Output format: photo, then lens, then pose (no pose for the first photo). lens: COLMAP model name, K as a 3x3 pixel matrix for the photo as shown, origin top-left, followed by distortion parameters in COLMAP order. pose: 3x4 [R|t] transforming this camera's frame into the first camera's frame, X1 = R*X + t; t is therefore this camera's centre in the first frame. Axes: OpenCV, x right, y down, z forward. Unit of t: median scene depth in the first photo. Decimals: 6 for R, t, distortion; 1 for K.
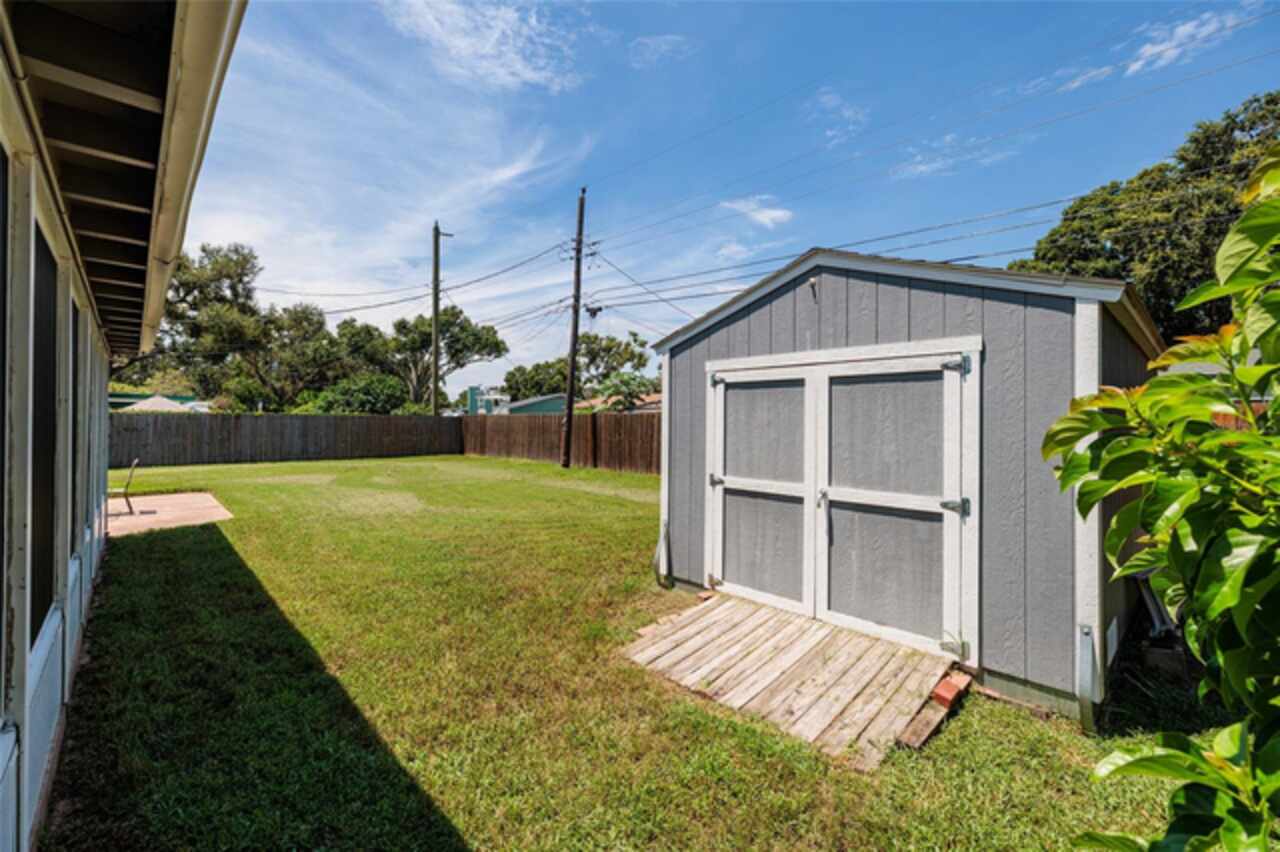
lens RADIAL K [[536.8, 0, 639.1], [0, 536.8, 419.1], [0, 0, 1]] dist [0.001386, -0.000143]
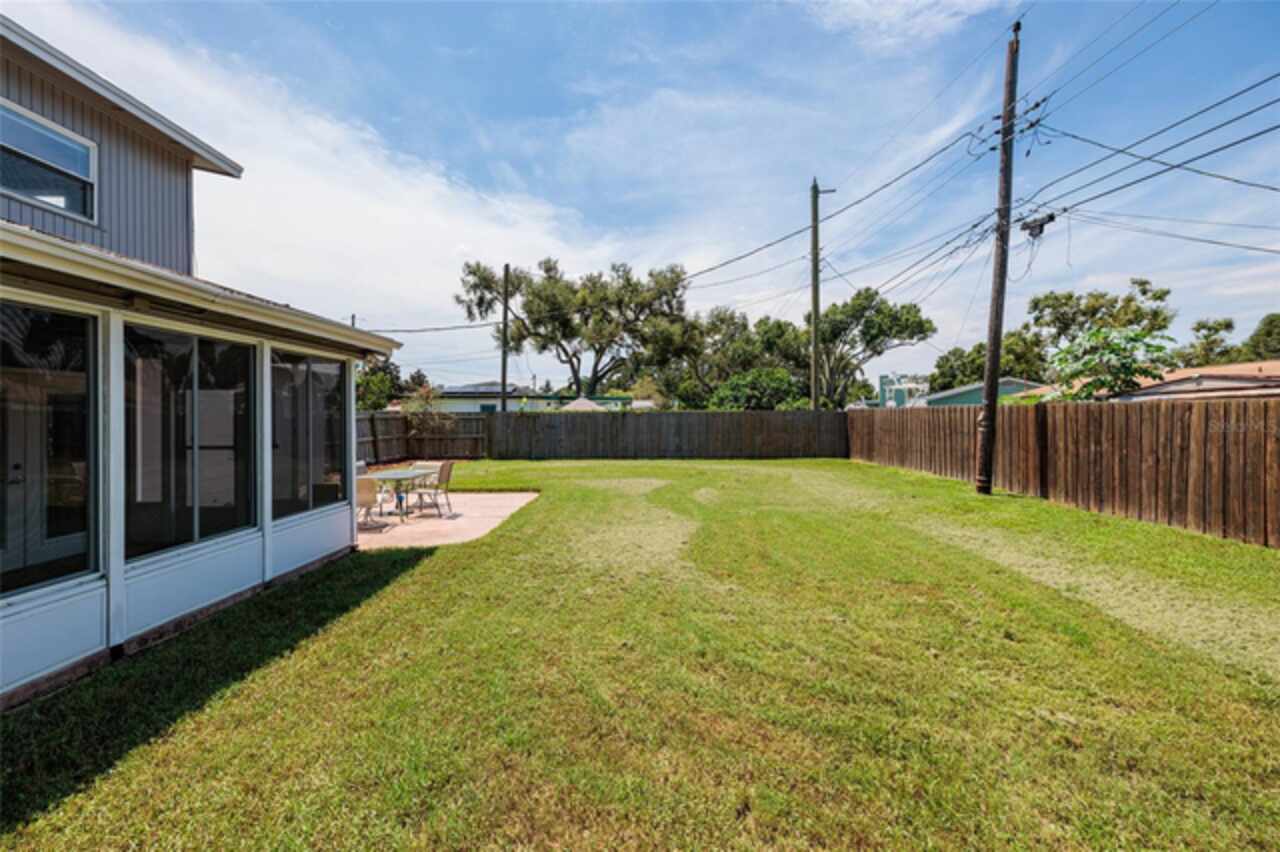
lens RADIAL K [[536.8, 0, 639.1], [0, 536.8, 419.1], [0, 0, 1]] dist [0.001386, -0.000143]
pose [[0.721810, -0.003333, -0.692083, 0.001662], [0.011923, 0.999900, 0.007620, -0.001526], [0.691989, -0.013752, 0.721777, 0.107087]]
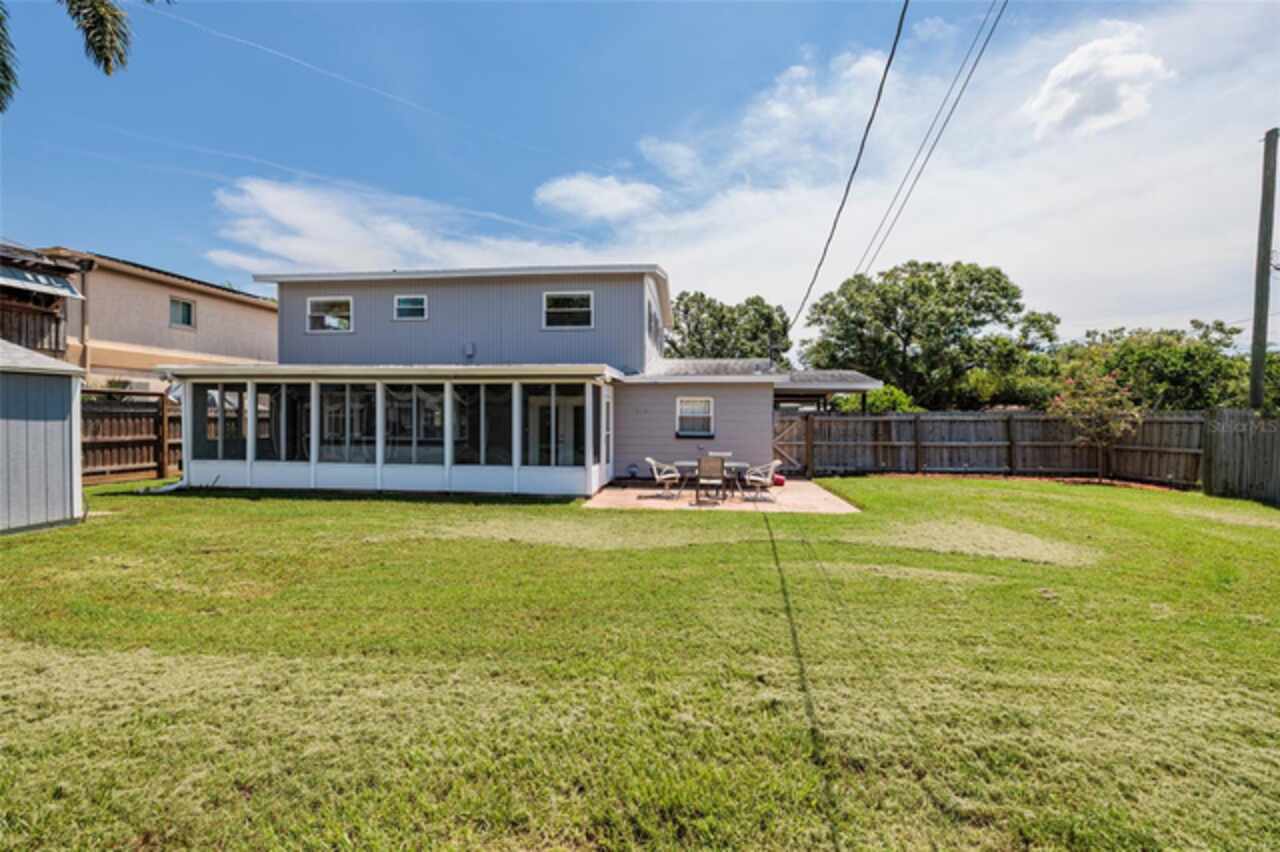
lens RADIAL K [[535.0, 0, 639.2], [0, 535.0, 459.0], [0, 0, 1]] dist [0.000850, 0.000140]
pose [[-0.772081, 0.046029, -0.633855, -0.025578], [-0.002019, 0.997191, 0.074873, -0.000622], [0.635521, 0.059087, -0.769819, 0.360797]]
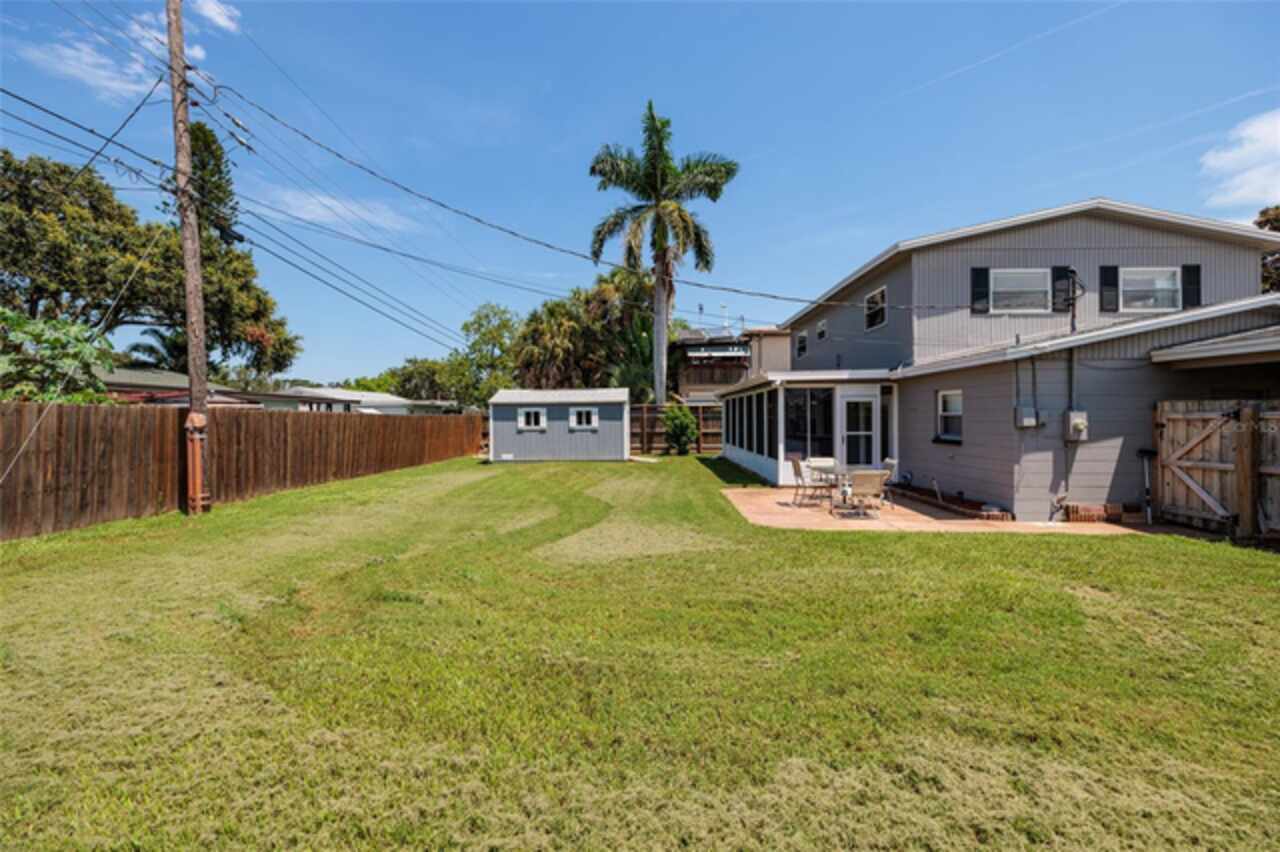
lens RADIAL K [[536.8, 0, 639.1], [0, 536.8, 419.1], [0, 0, 1]] dist [0.001386, -0.000143]
pose [[-0.715145, 0.000697, 0.698976, -0.297075], [-0.001985, 0.999993, -0.003027, 0.000688], [-0.698973, -0.003552, -0.715139, 0.406468]]
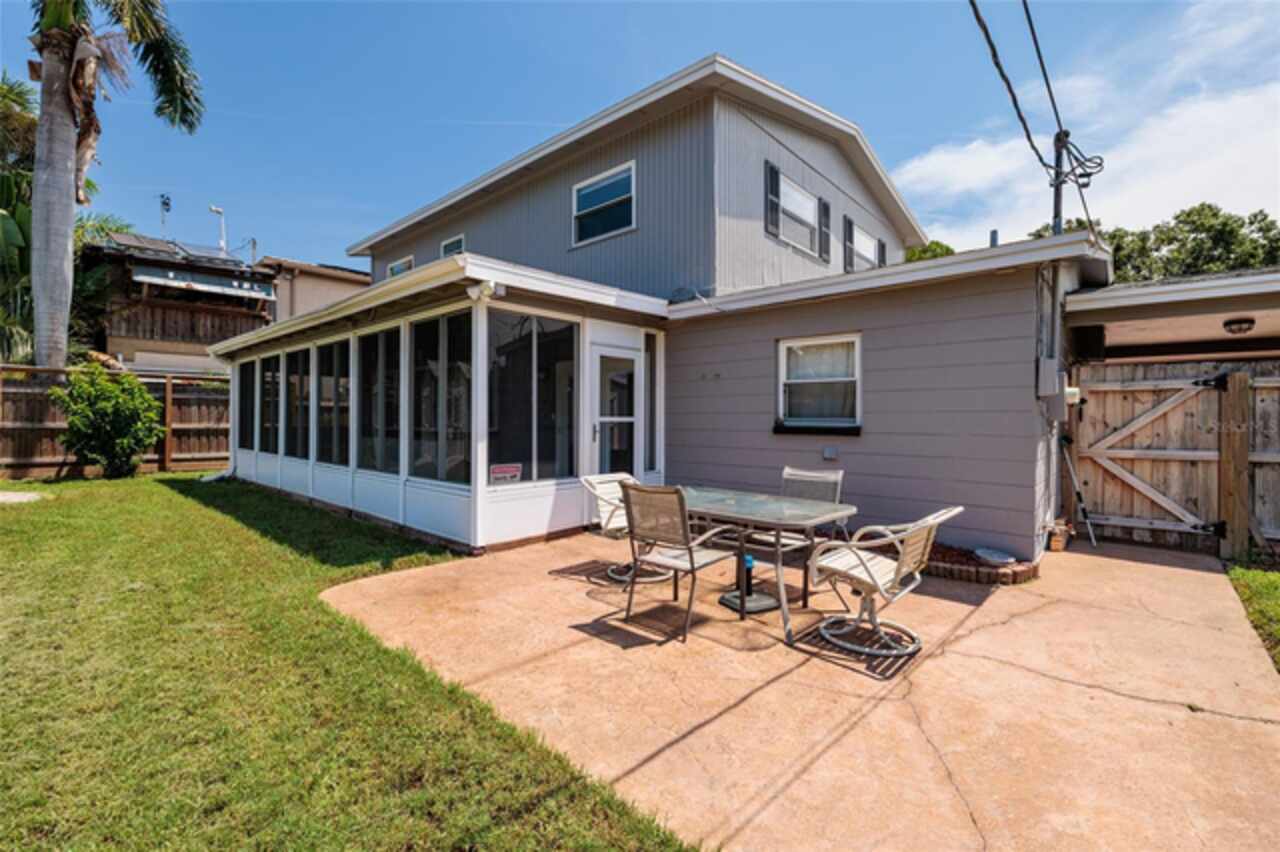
lens RADIAL K [[552.4, 0, 641.9], [0, 552.4, 414.6], [0, 0, 1]] dist [0.002522, 0.000369]
pose [[-0.996729, -0.007212, -0.080495, -0.183079], [-0.005929, 0.999852, -0.016165, 0.007845], [0.080600, -0.015635, -0.996624, 0.278685]]
